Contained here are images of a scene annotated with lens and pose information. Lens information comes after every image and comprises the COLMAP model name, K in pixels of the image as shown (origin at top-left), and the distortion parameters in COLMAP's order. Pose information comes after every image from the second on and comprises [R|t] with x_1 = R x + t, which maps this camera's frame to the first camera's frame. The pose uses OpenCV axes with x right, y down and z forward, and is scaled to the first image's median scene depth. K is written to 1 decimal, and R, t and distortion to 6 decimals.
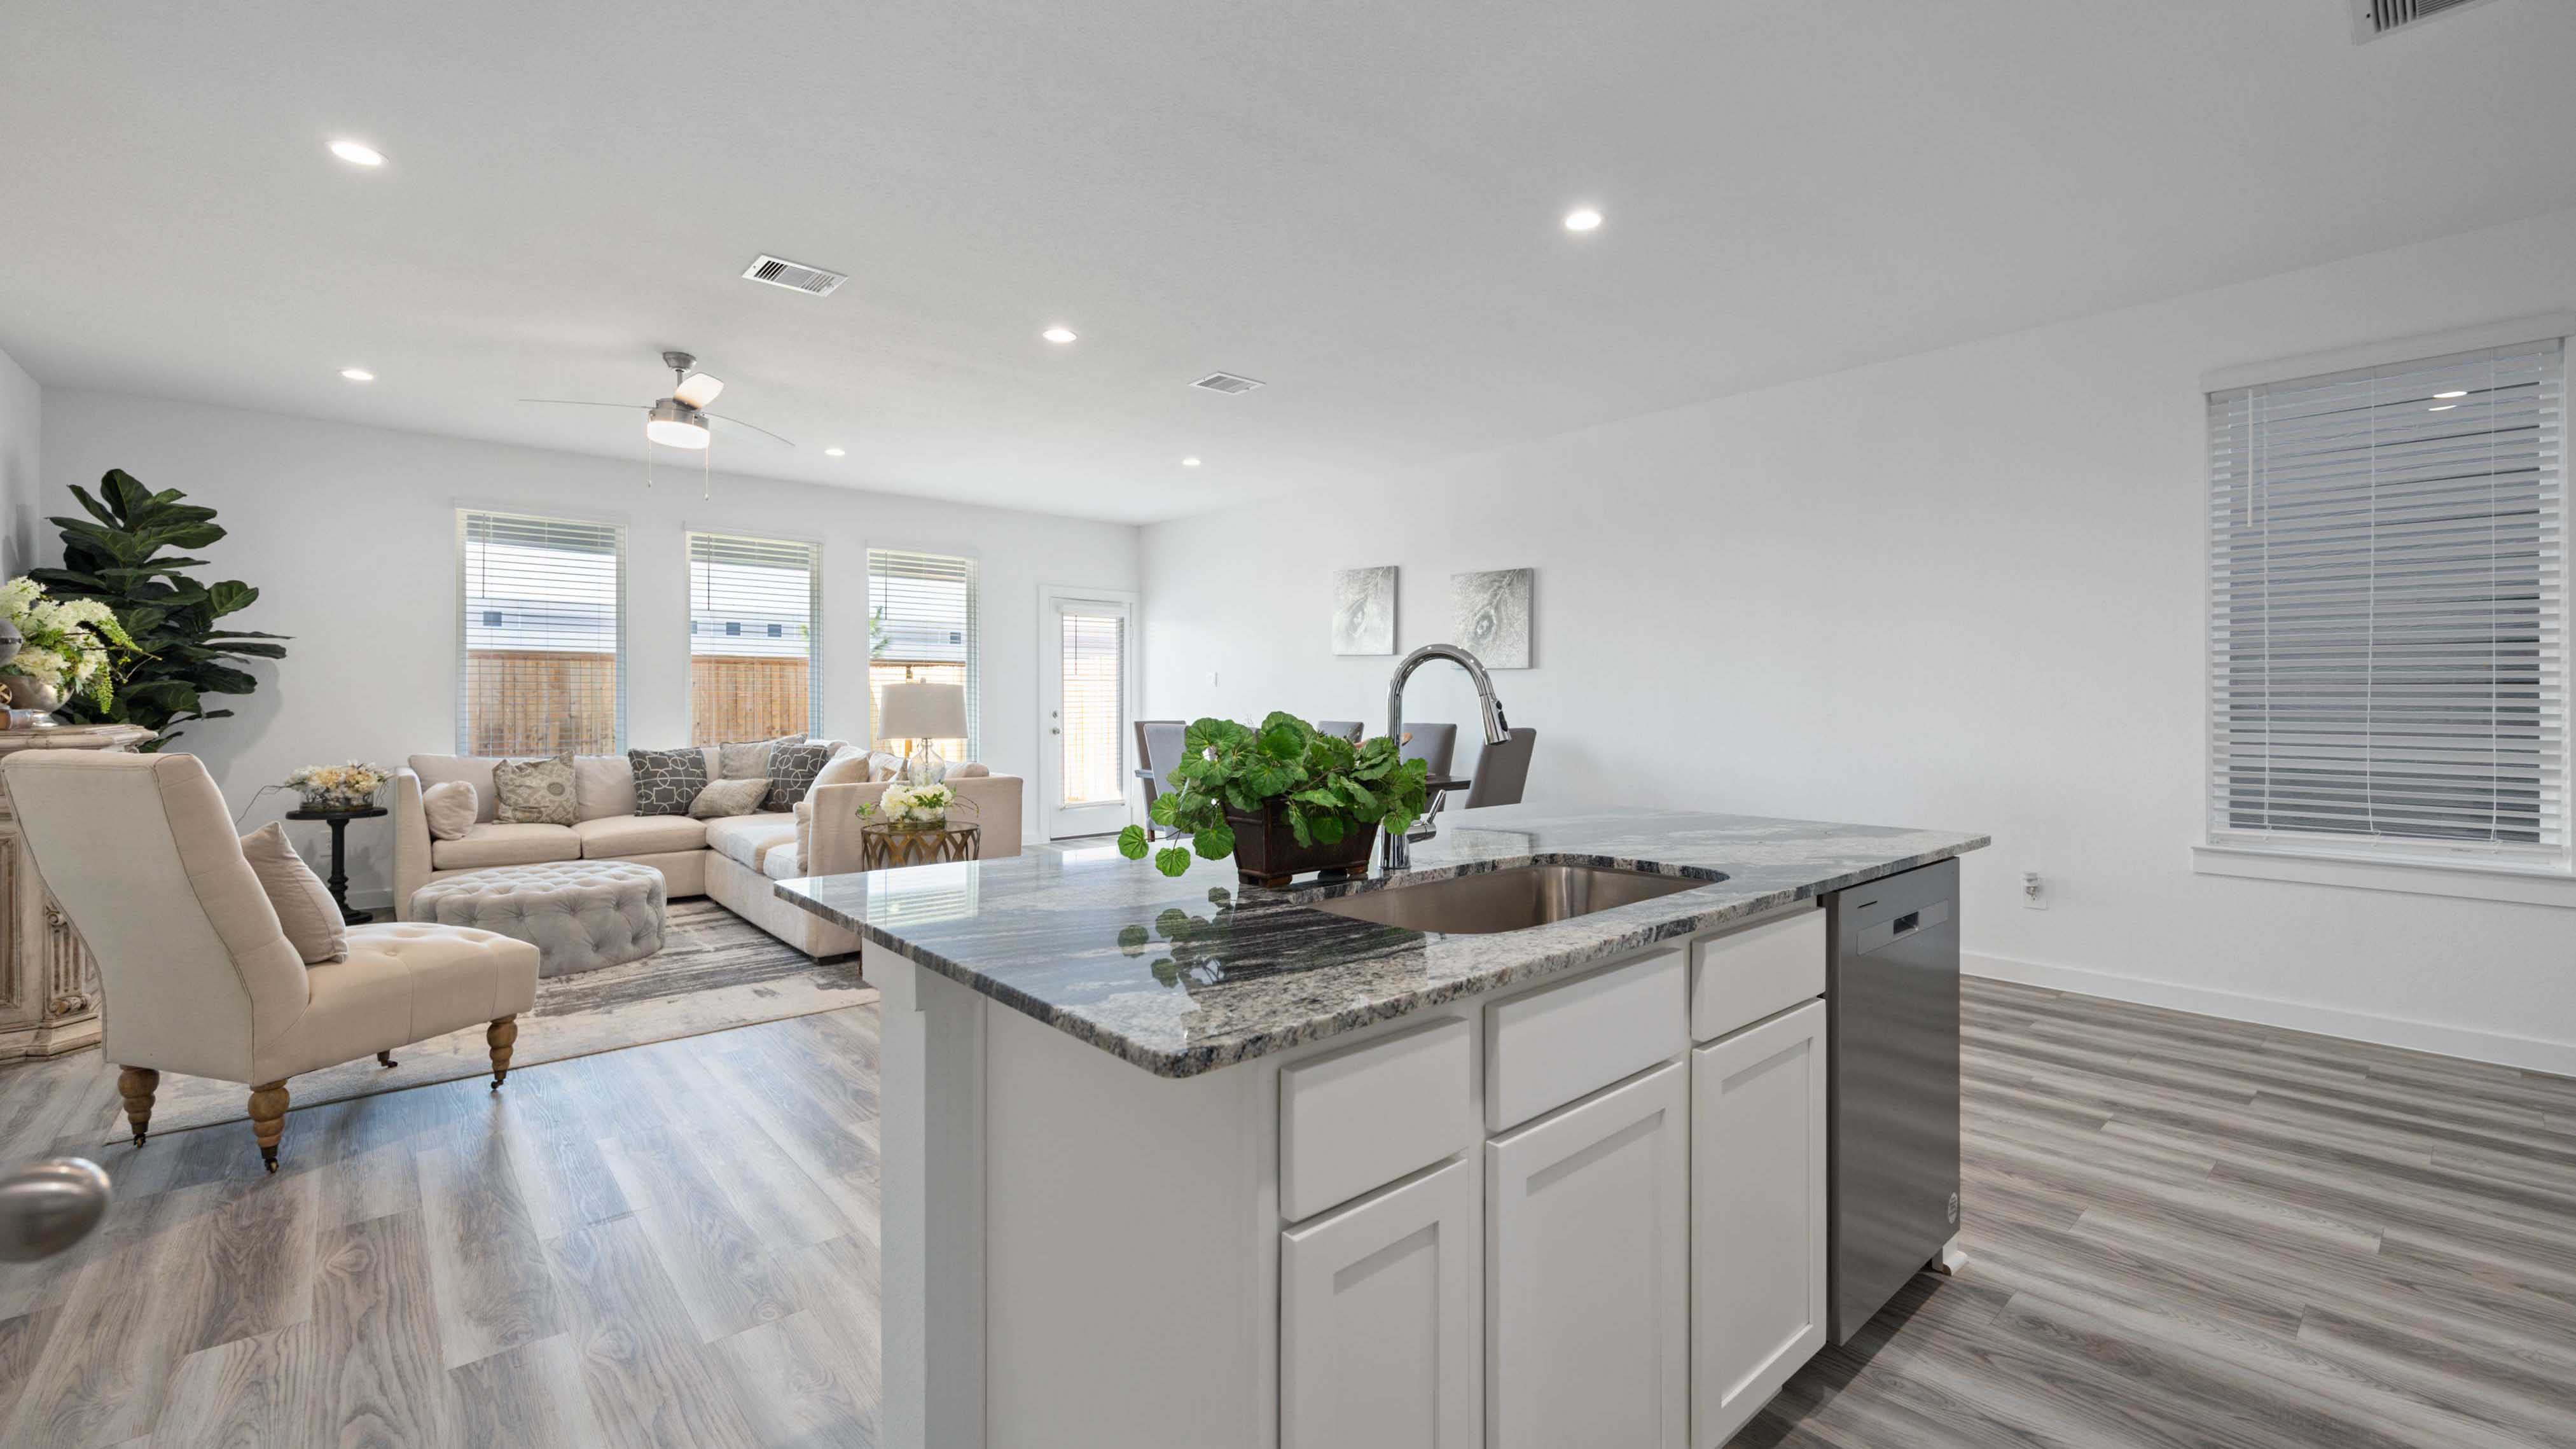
lens RADIAL K [[1045.0, 0, 1287.4], [0, 1045.0, 705.6], [0, 0, 1]] dist [-0.001060, -0.000223]
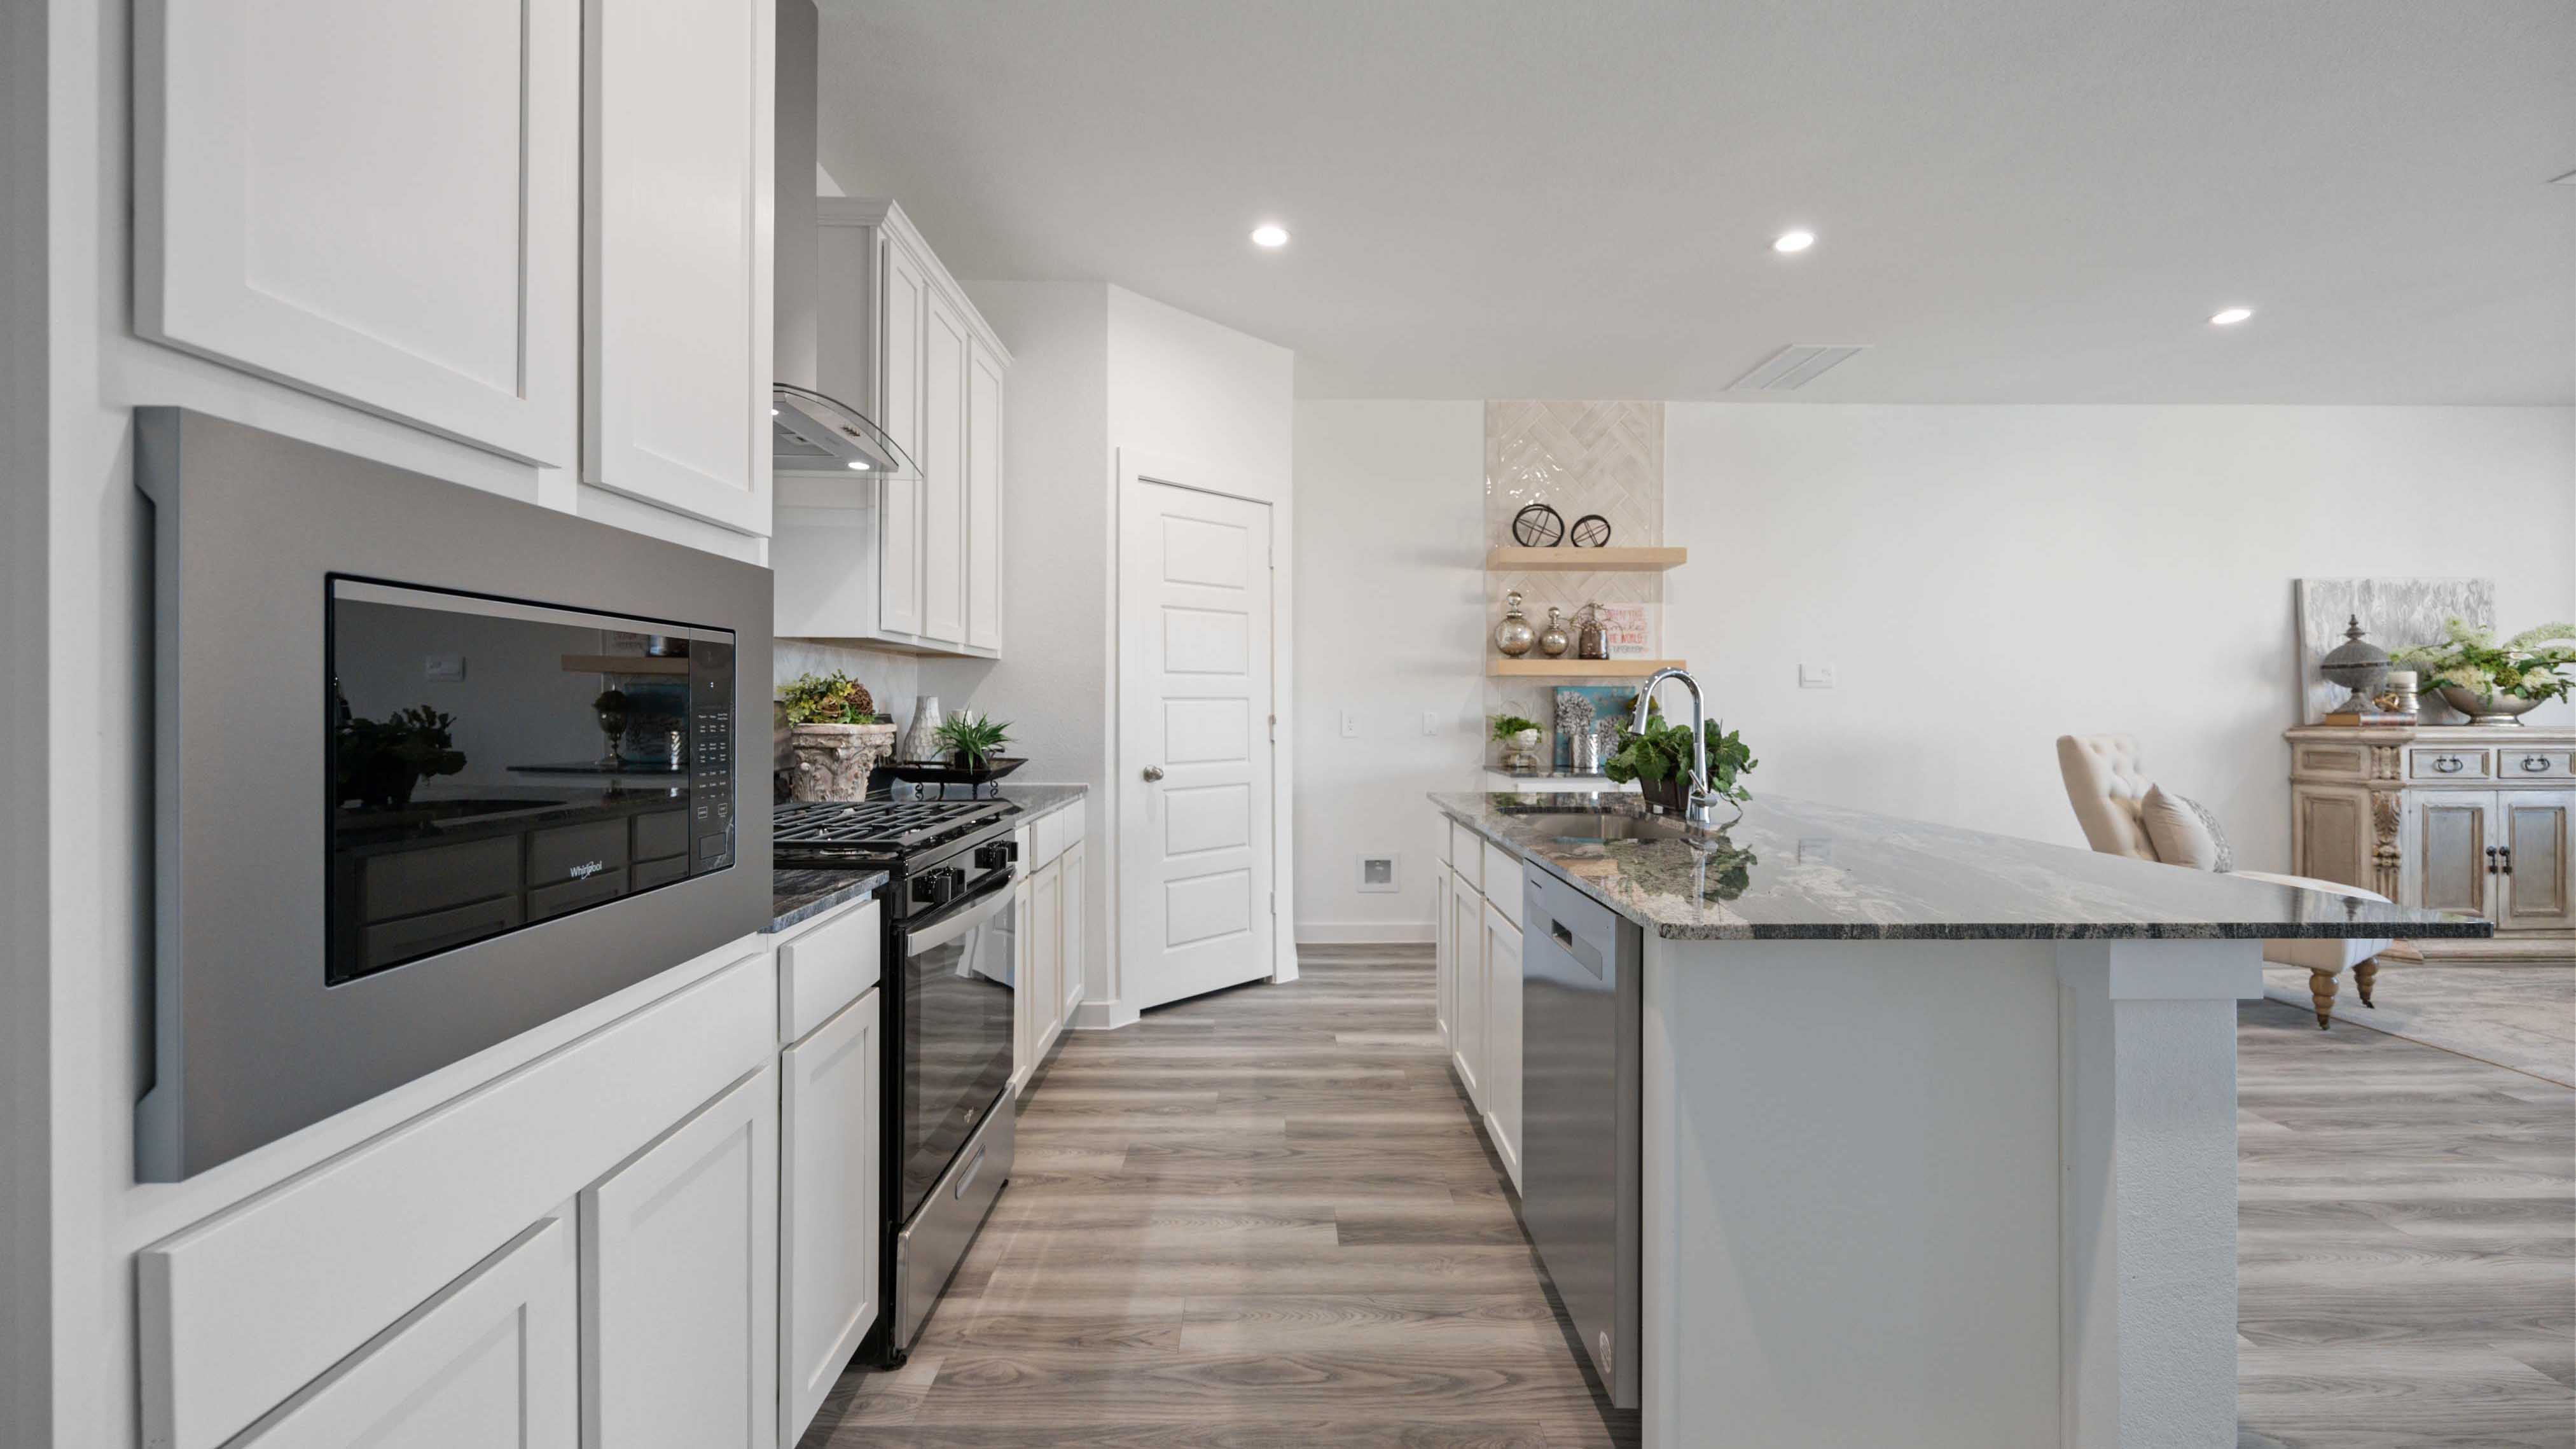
lens RADIAL K [[1022.8, 0, 1284.4], [0, 1022.8, 715.9], [0, 0, 1]] dist [-0.003190, -0.000071]
pose [[-0.649697, 0.006396, -0.760166, 0.460081], [-0.001712, 0.999950, 0.009877, -0.000233], [0.760191, 0.007718, -0.649653, 0.439850]]
